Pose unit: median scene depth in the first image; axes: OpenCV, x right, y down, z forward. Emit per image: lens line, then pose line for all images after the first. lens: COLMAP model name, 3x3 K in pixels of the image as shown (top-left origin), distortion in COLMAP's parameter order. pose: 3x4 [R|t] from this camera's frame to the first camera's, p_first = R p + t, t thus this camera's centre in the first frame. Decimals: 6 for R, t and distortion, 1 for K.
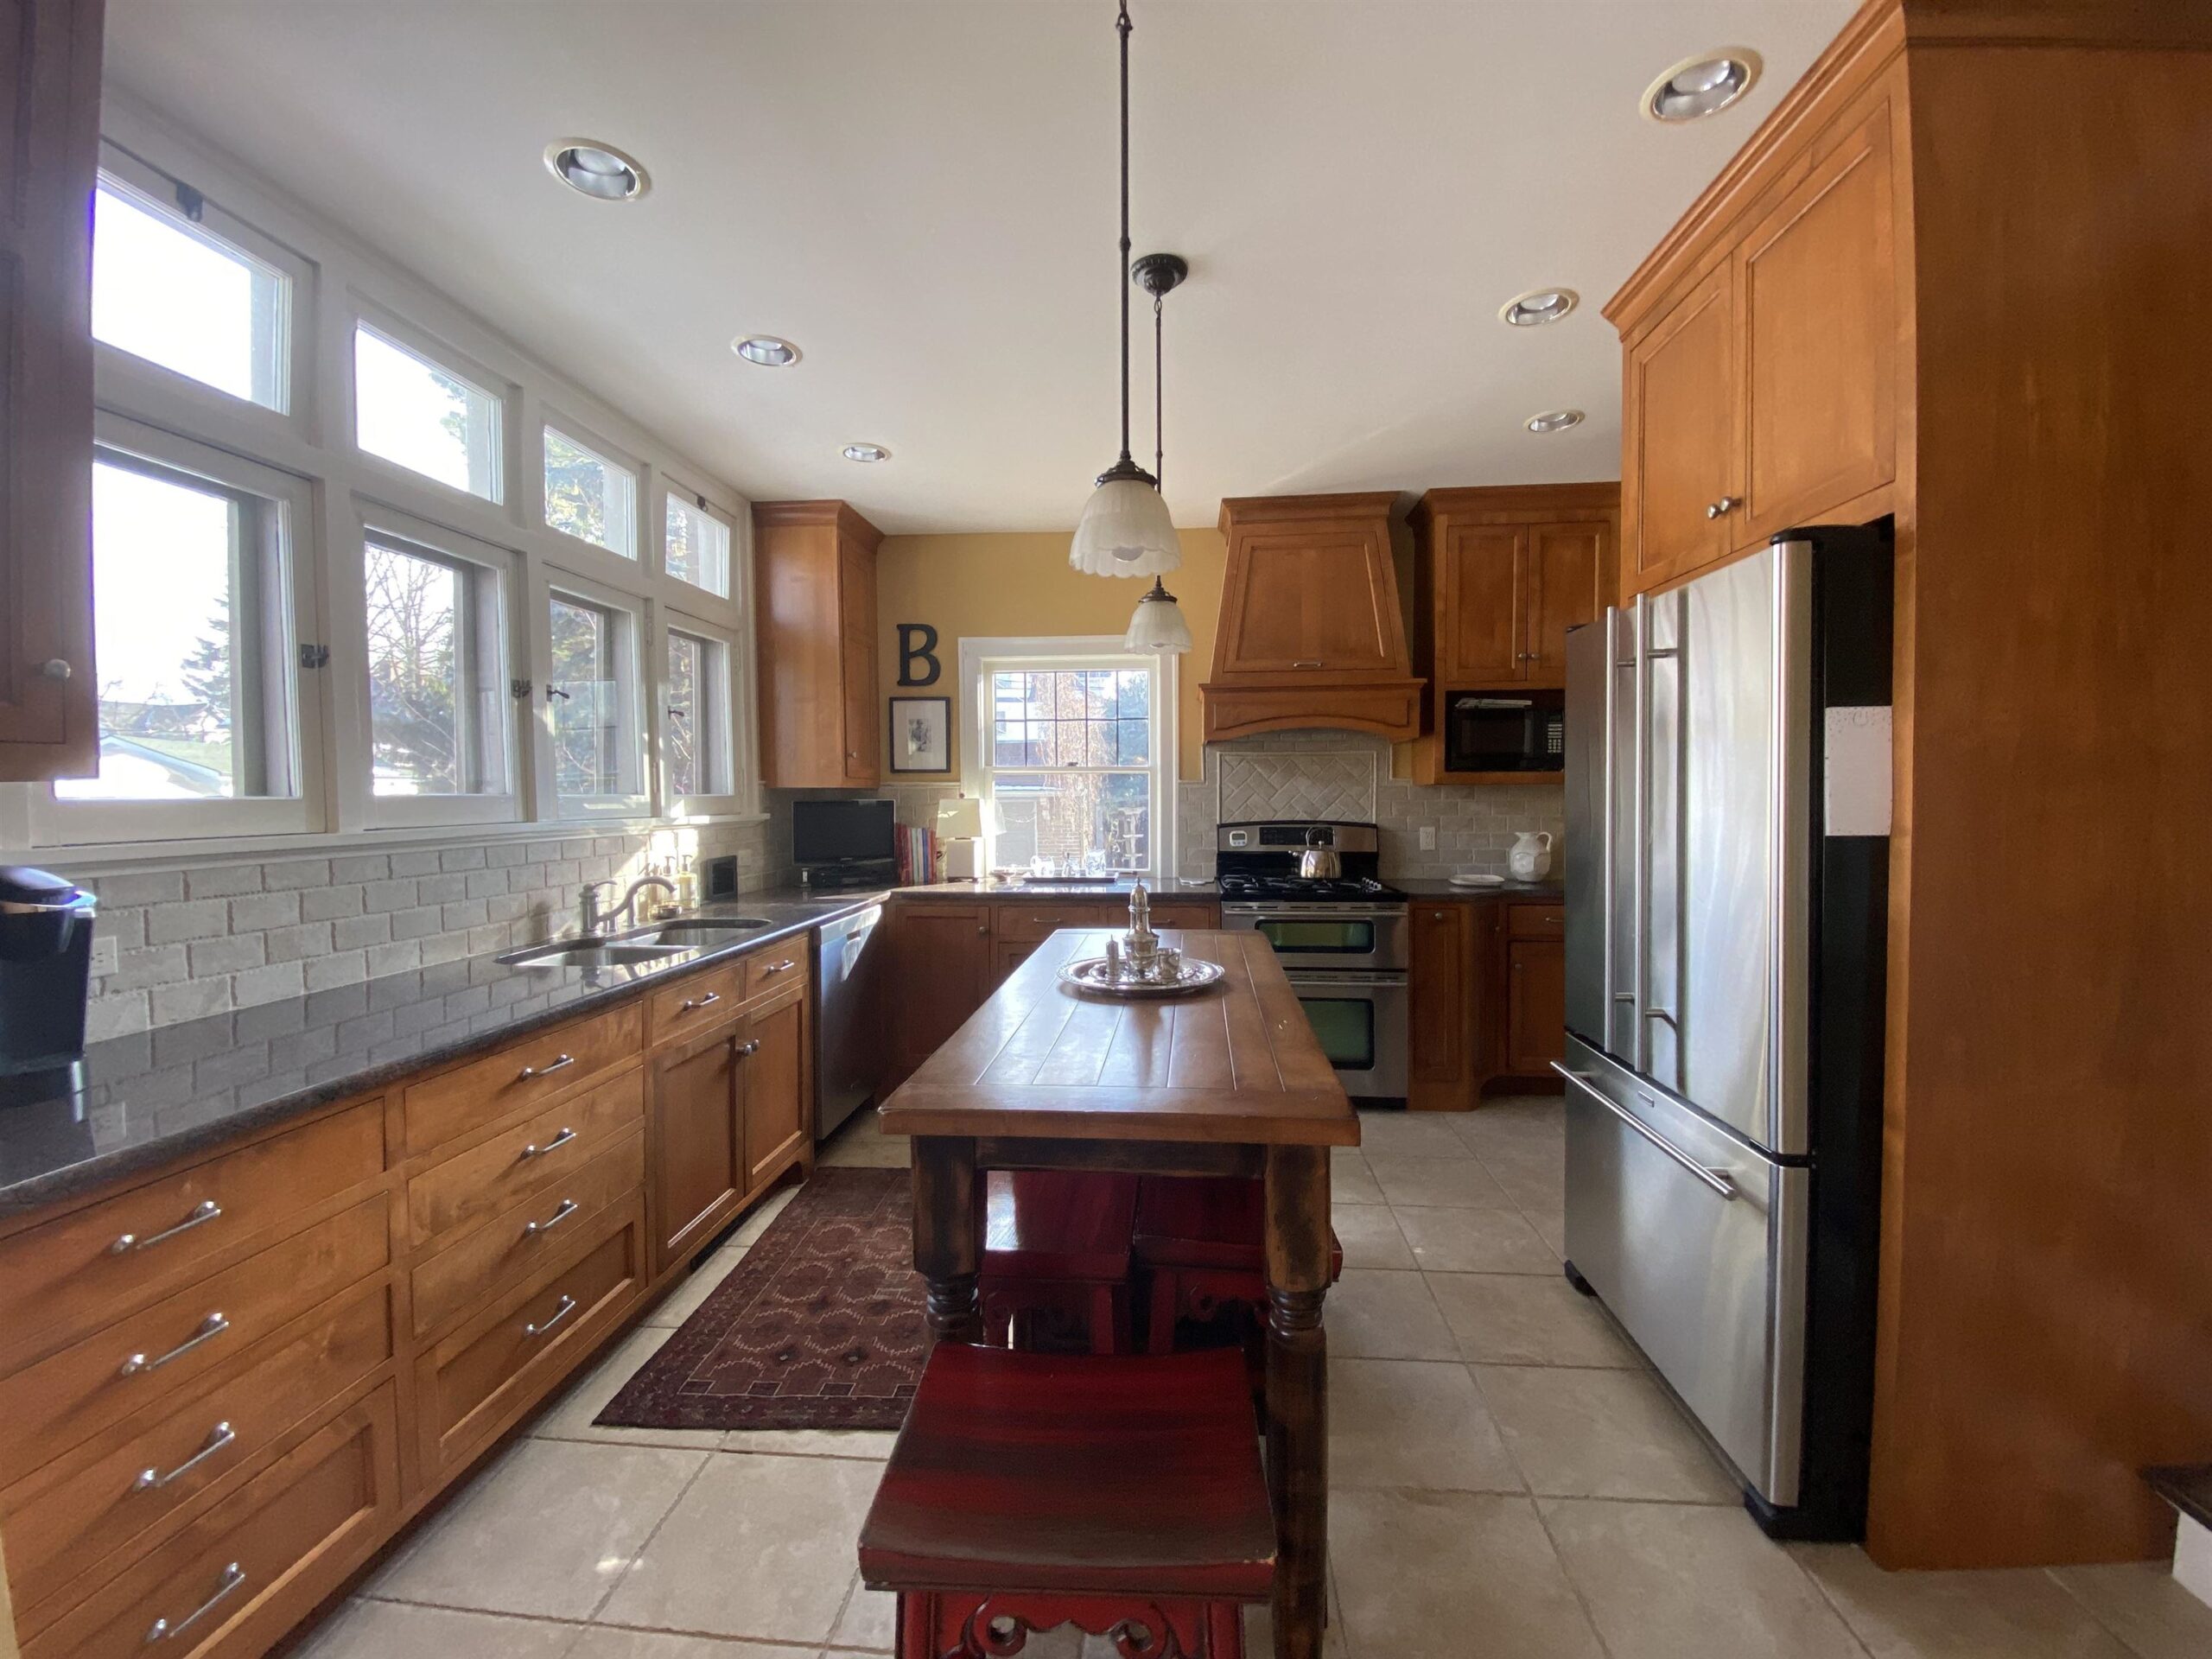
lens RADIAL K [[910.4, 0, 1106.0], [0, 910.4, 829.5], [0, 0, 1]] dist [-0.001320, -0.000600]
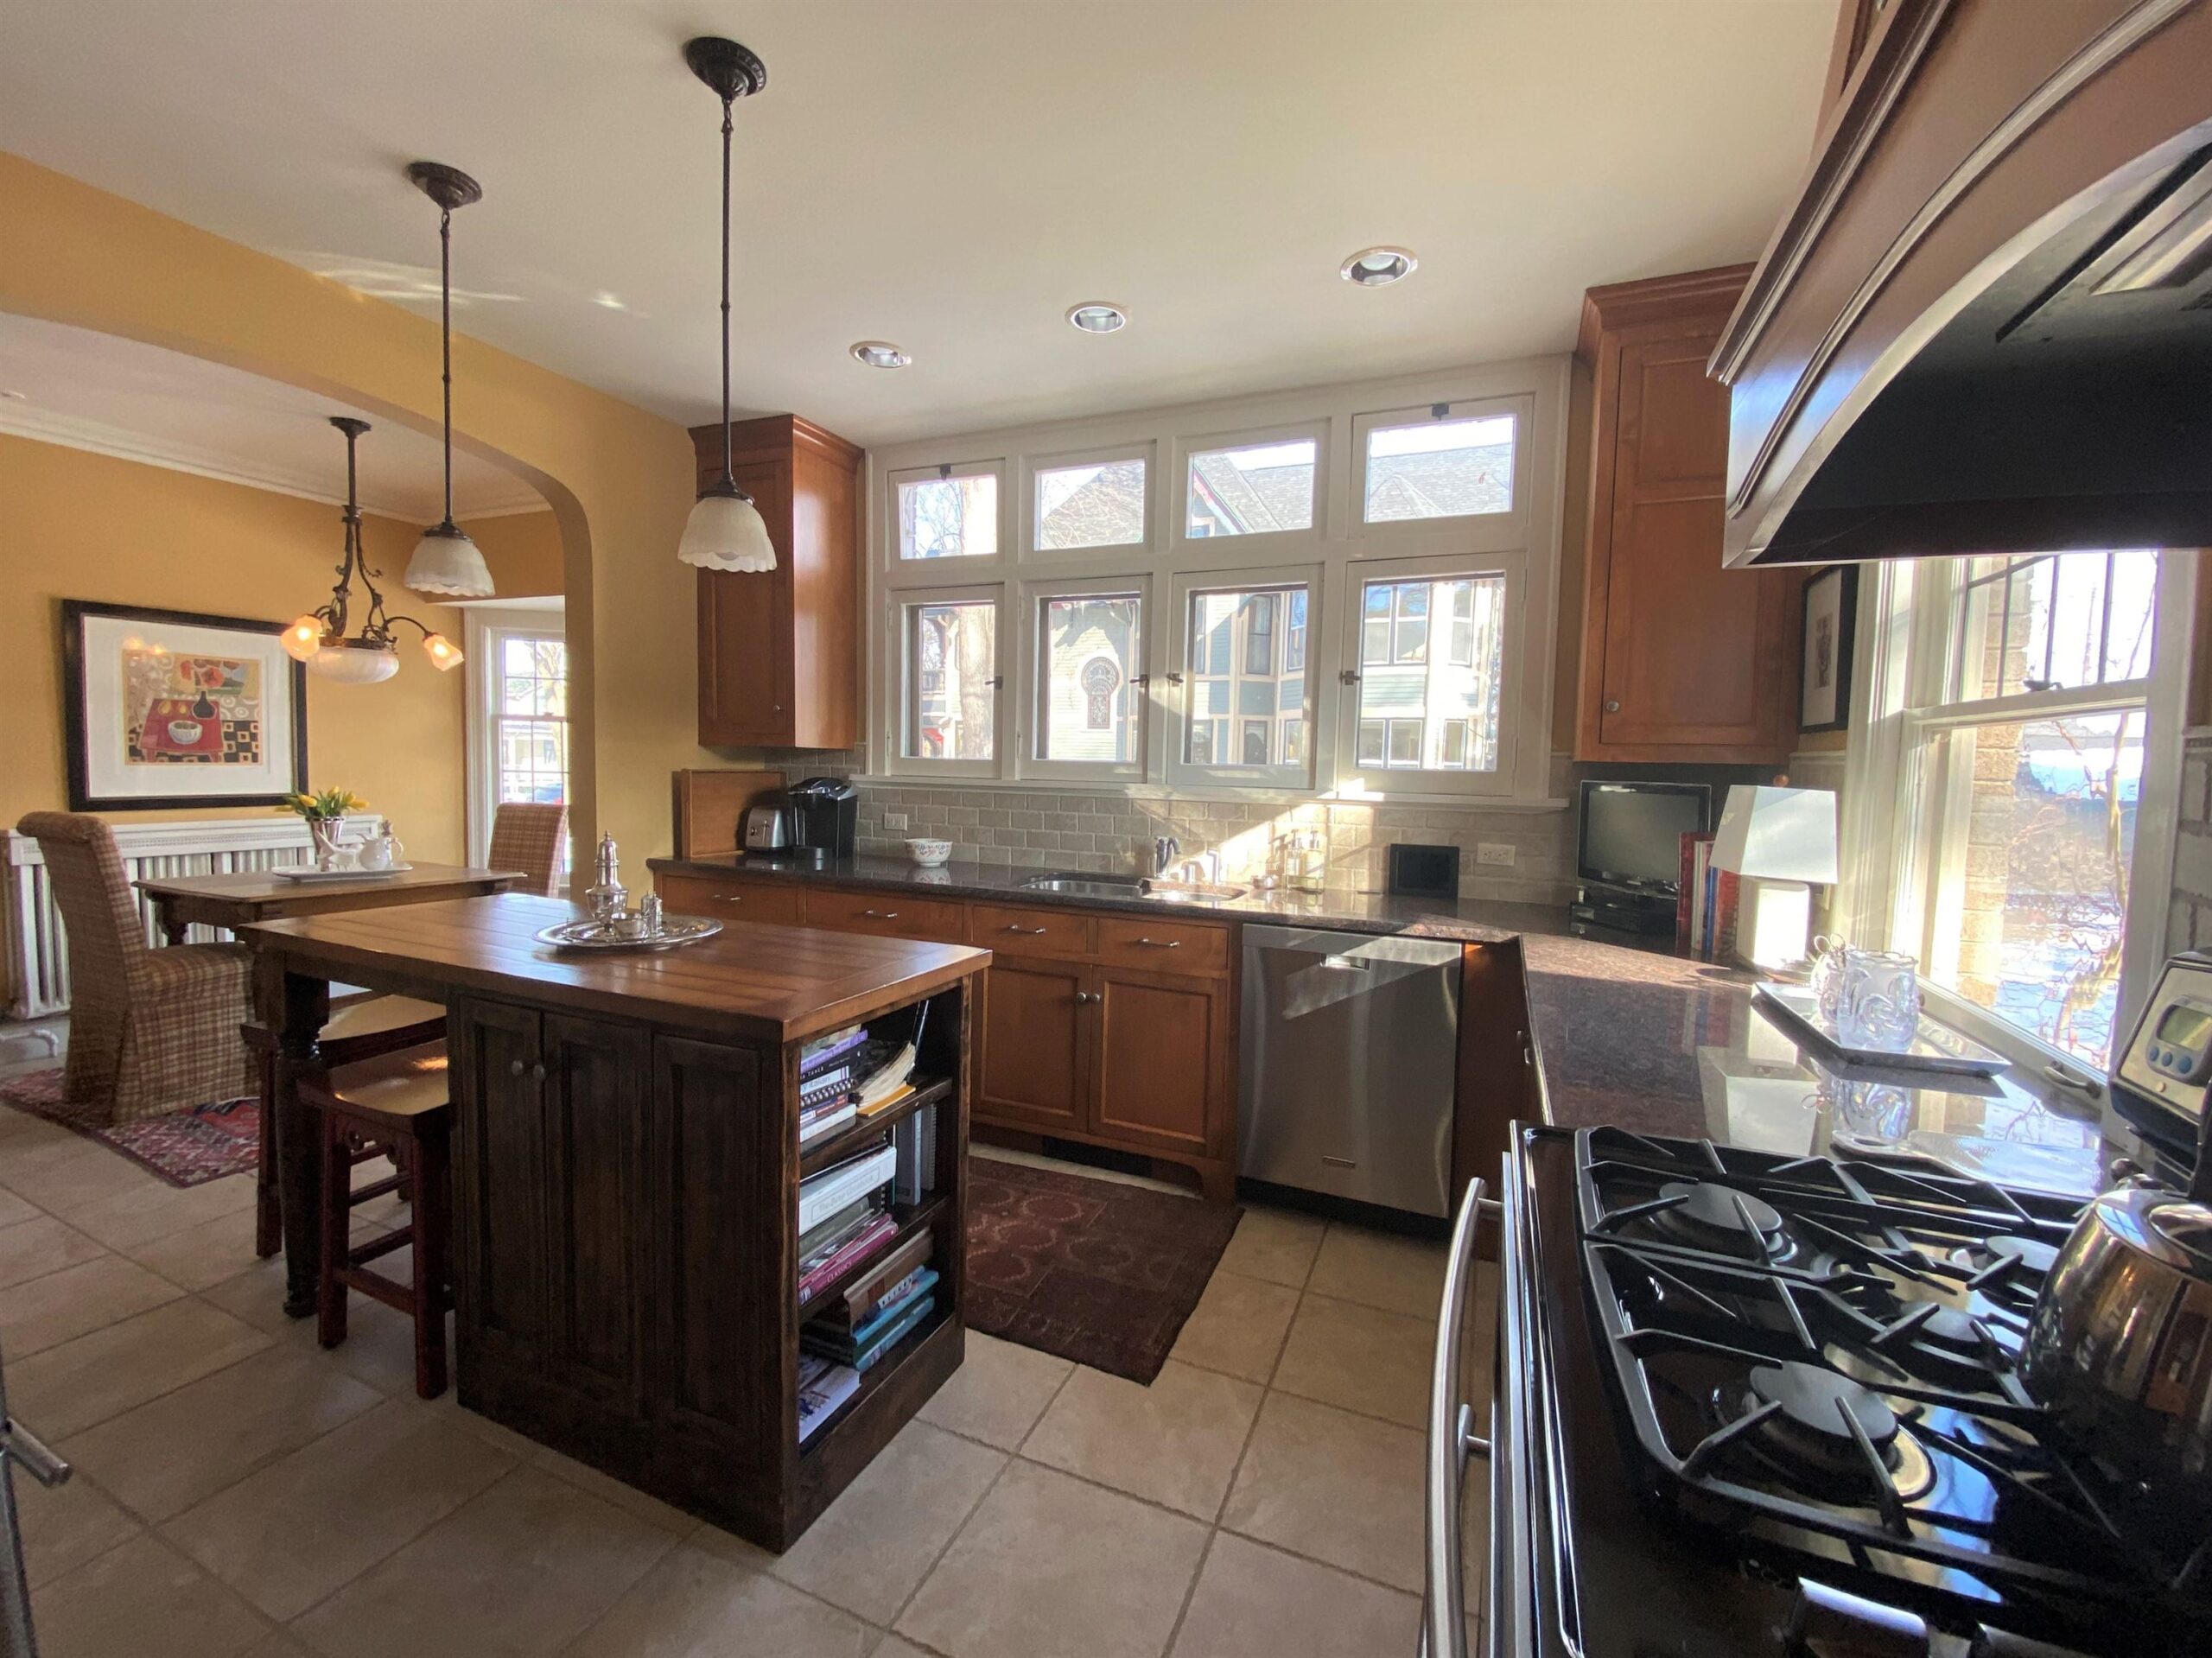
lens RADIAL K [[910.4, 0, 1106.0], [0, 910.4, 829.0], [0, 0, 1]] dist [-0.001320, -0.000600]
pose [[-0.298539, 0.082941, -0.950787, 0.463484], [-0.049688, 0.993515, 0.102270, -0.055778], [0.953103, 0.077774, -0.292482, 1.006346]]
